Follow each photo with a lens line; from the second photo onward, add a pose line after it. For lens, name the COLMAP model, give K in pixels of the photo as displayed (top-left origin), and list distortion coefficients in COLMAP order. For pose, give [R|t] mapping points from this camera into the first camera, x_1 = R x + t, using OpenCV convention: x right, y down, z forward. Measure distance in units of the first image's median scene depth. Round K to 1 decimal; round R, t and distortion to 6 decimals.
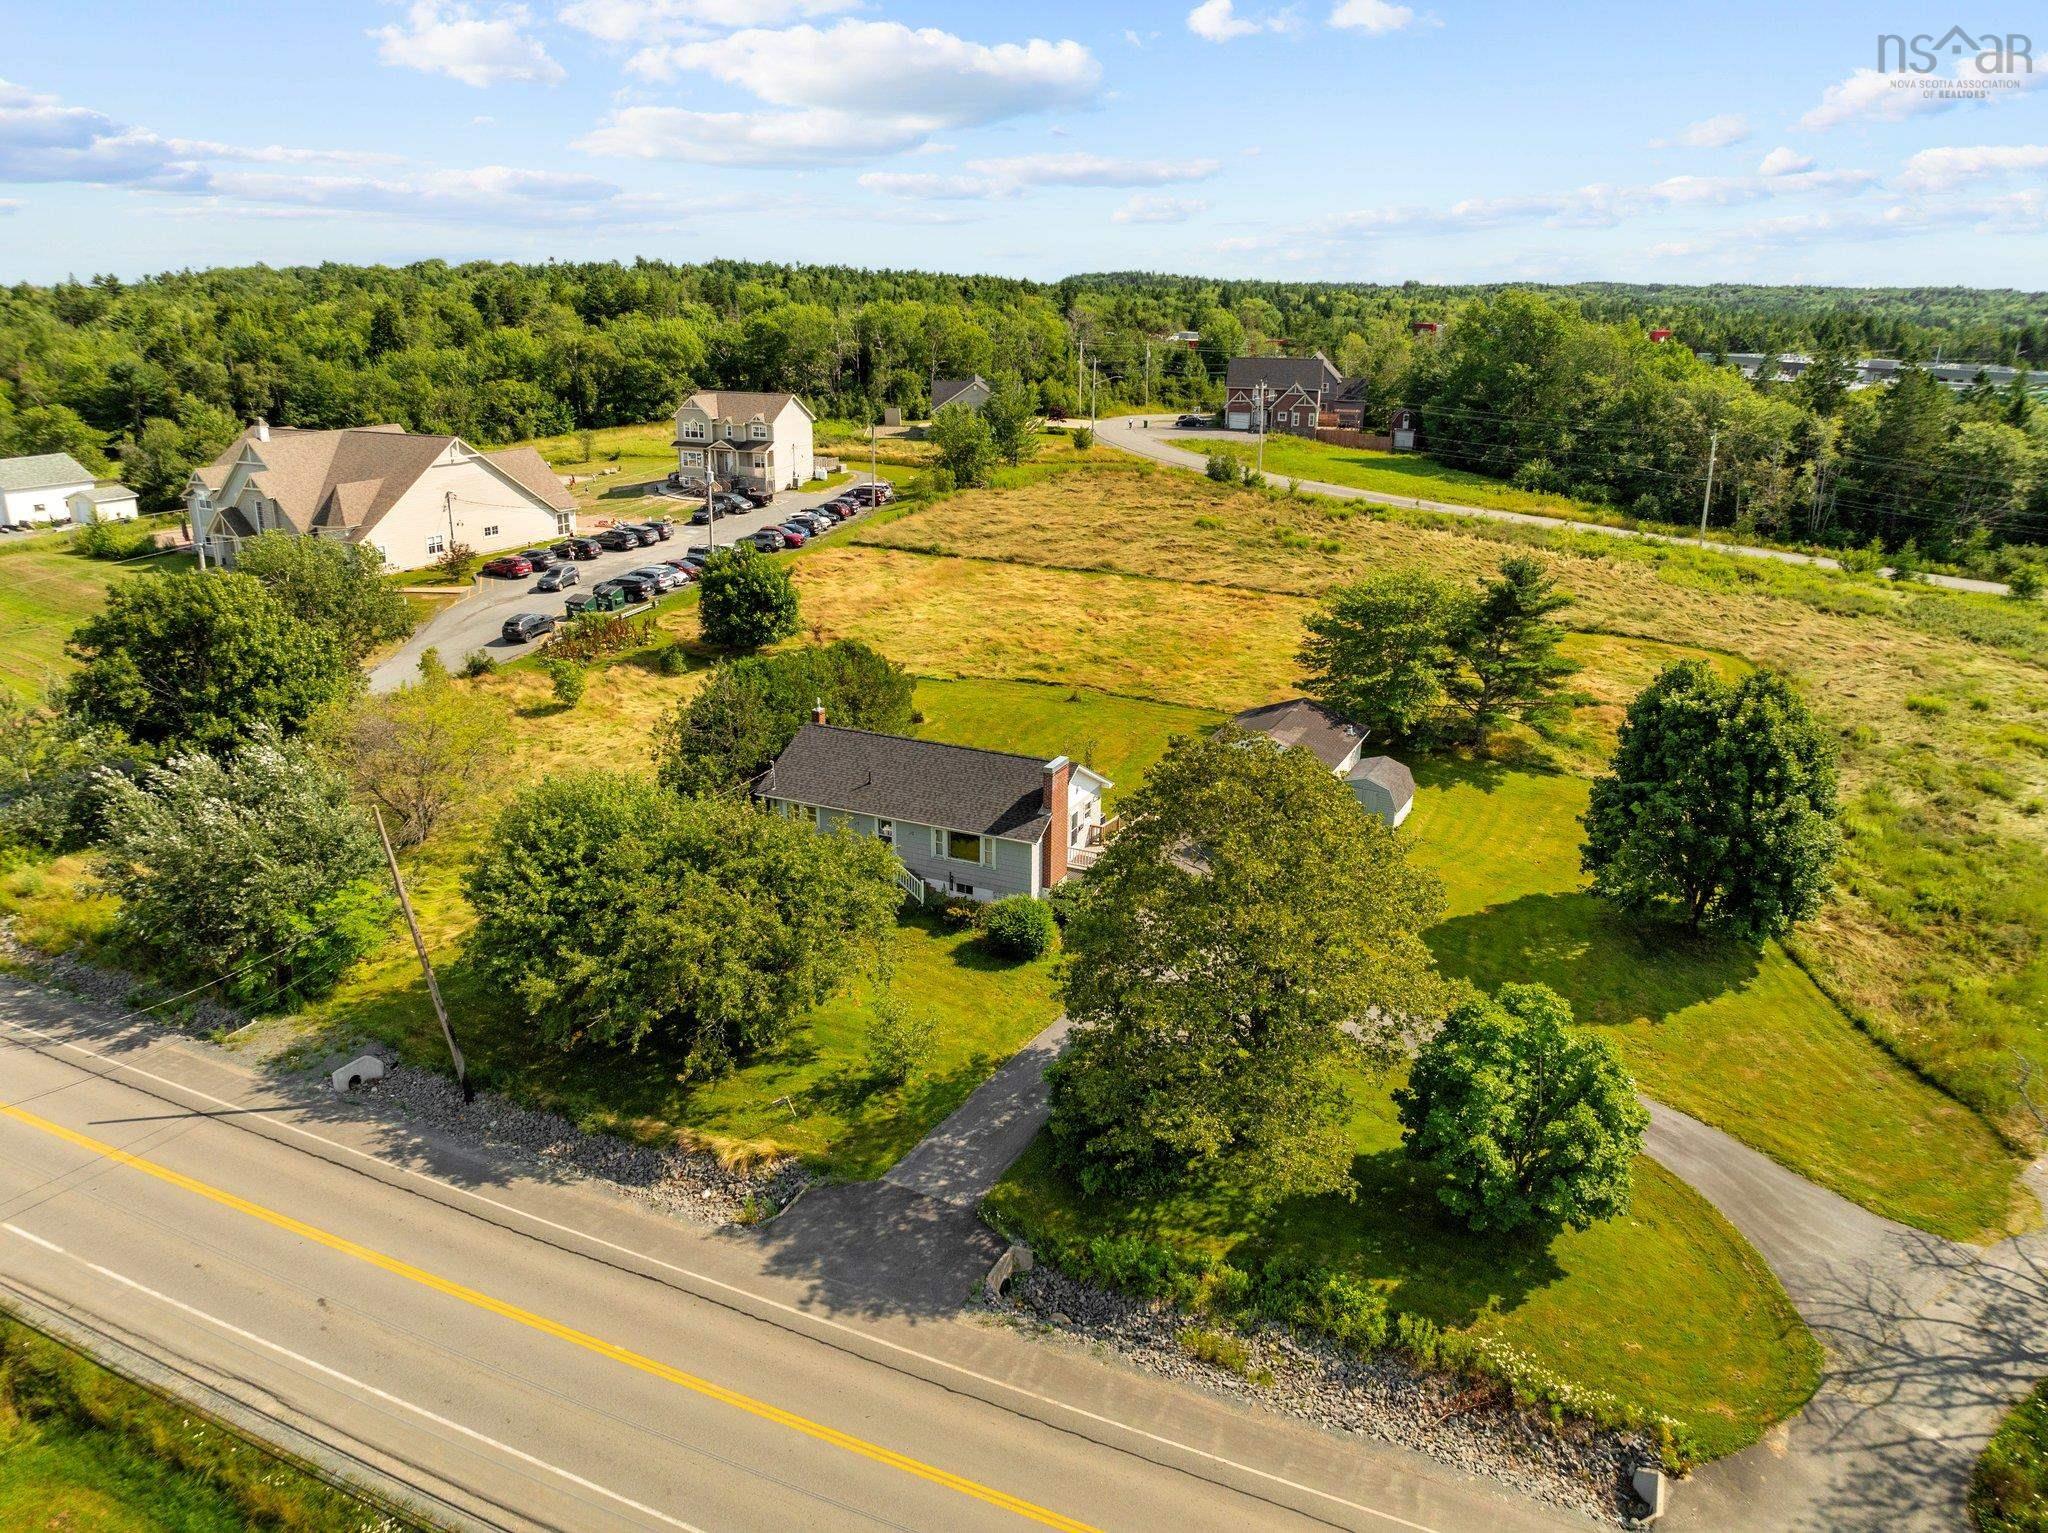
lens RADIAL K [[1439.0, 0, 1033.1], [0, 1439.0, 765.2], [0, 0, 1]] dist [-0.054412, 0.029757]
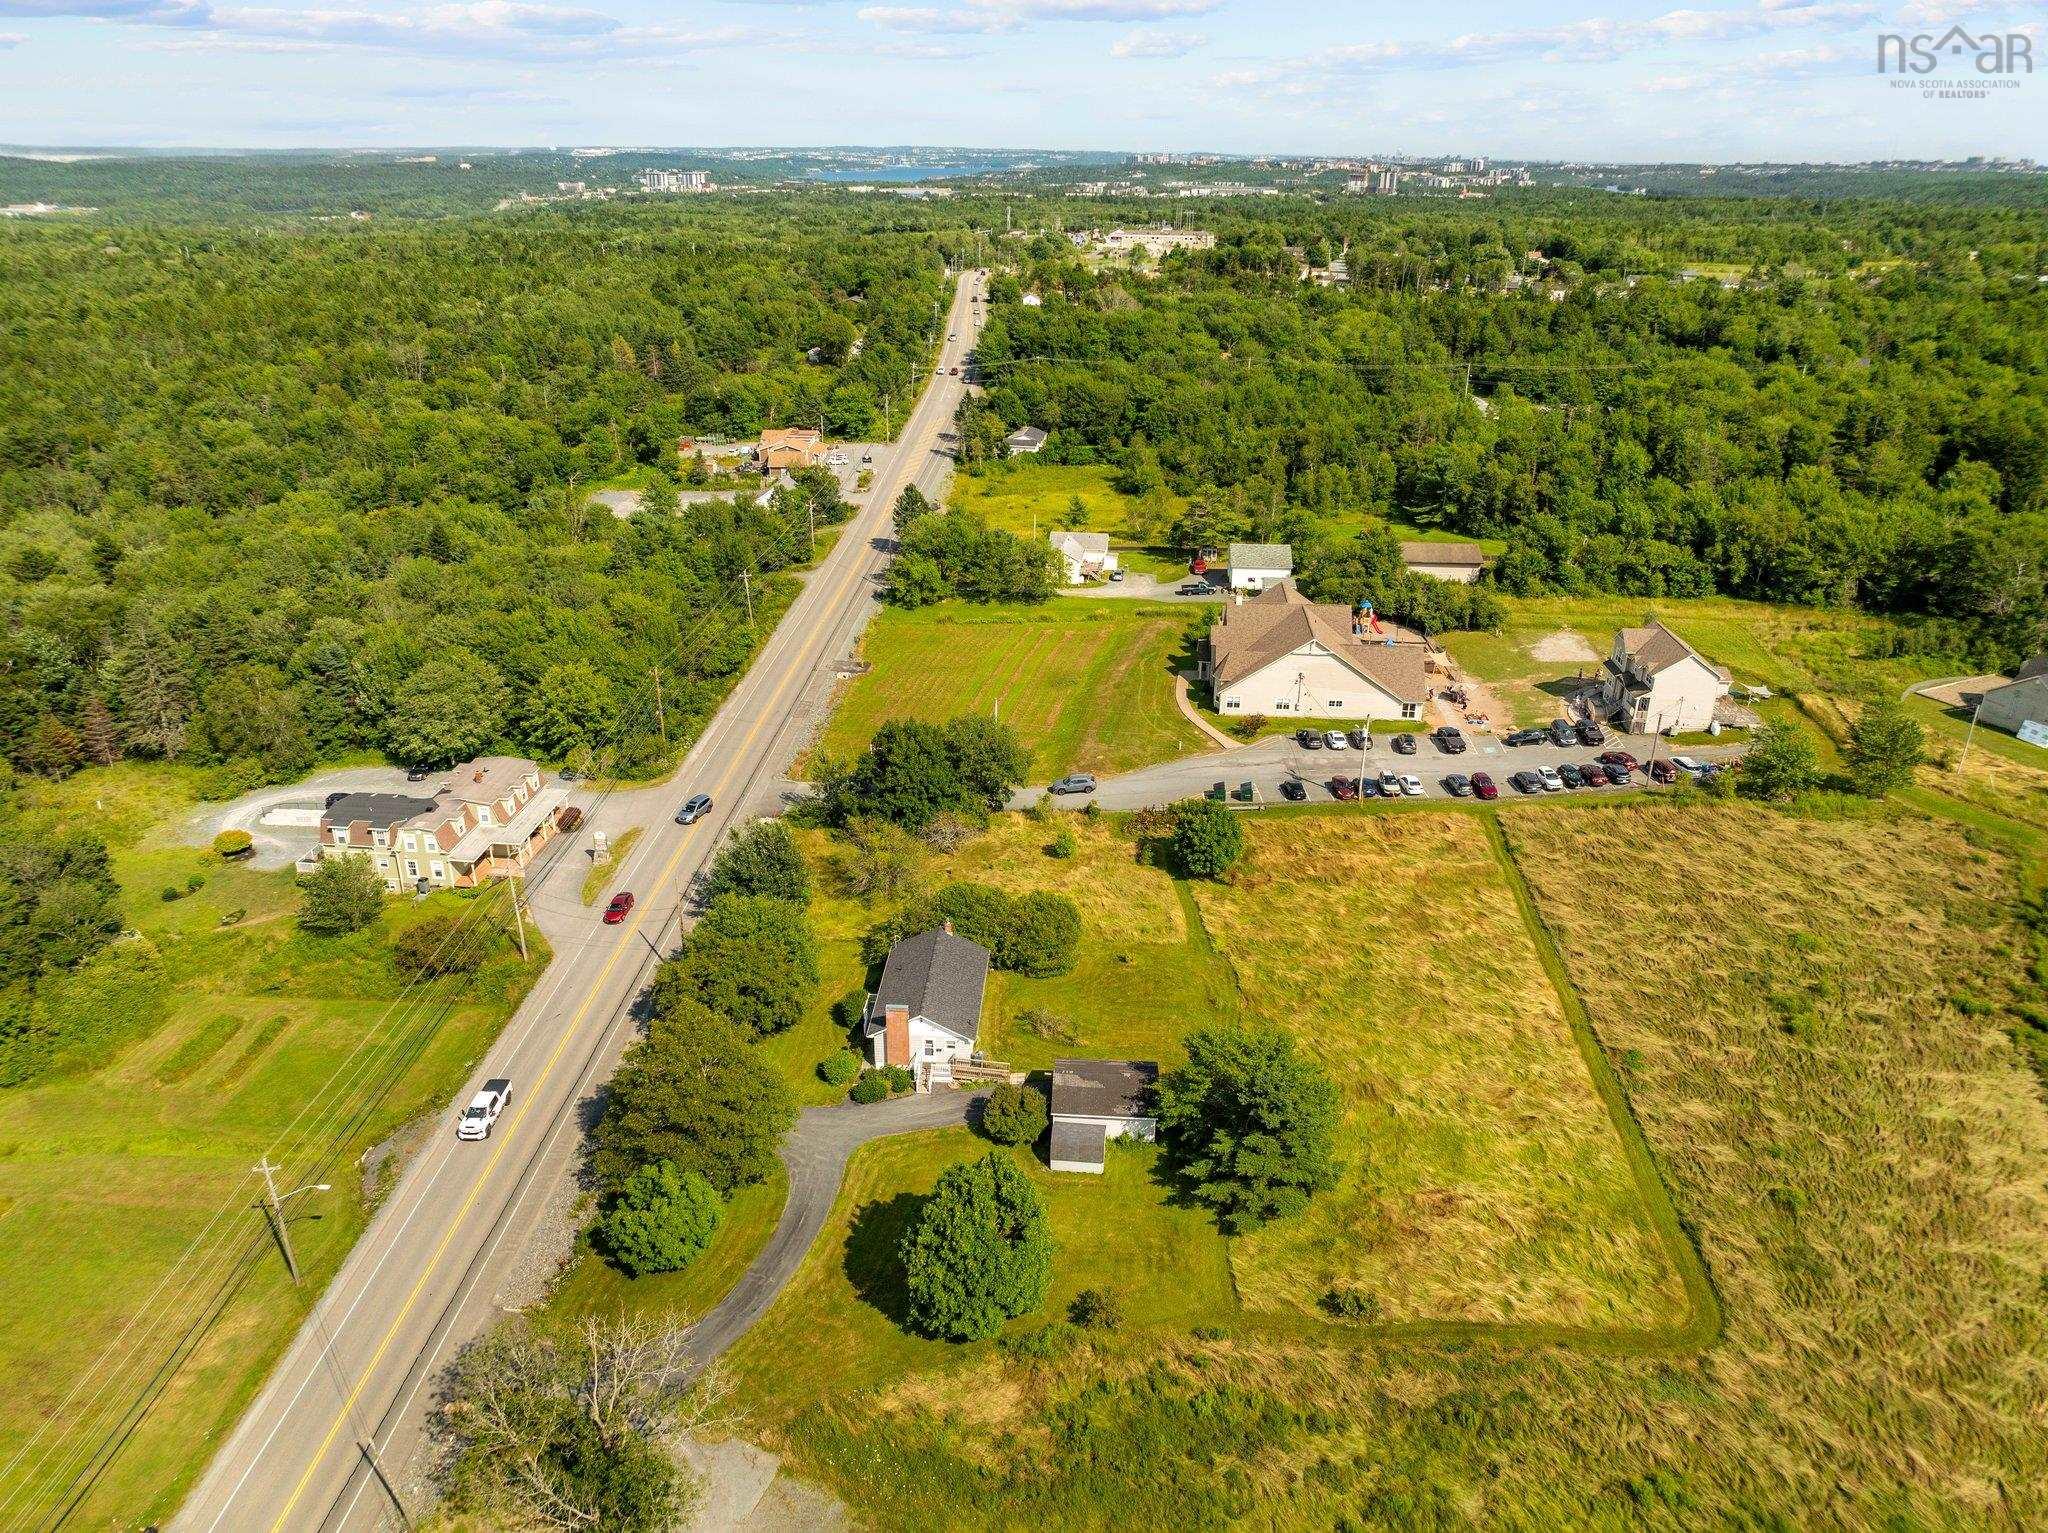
lens RADIAL K [[1439.0, 0, 1033.1], [0, 1439.0, 765.2], [0, 0, 1]] dist [-0.054412, 0.029757]
pose [[0.368157, 0.363890, -0.855596, 1.818202], [-0.298608, 0.917755, 0.261837, -0.962495], [0.880508, 0.159091, 0.446538, 0.307605]]
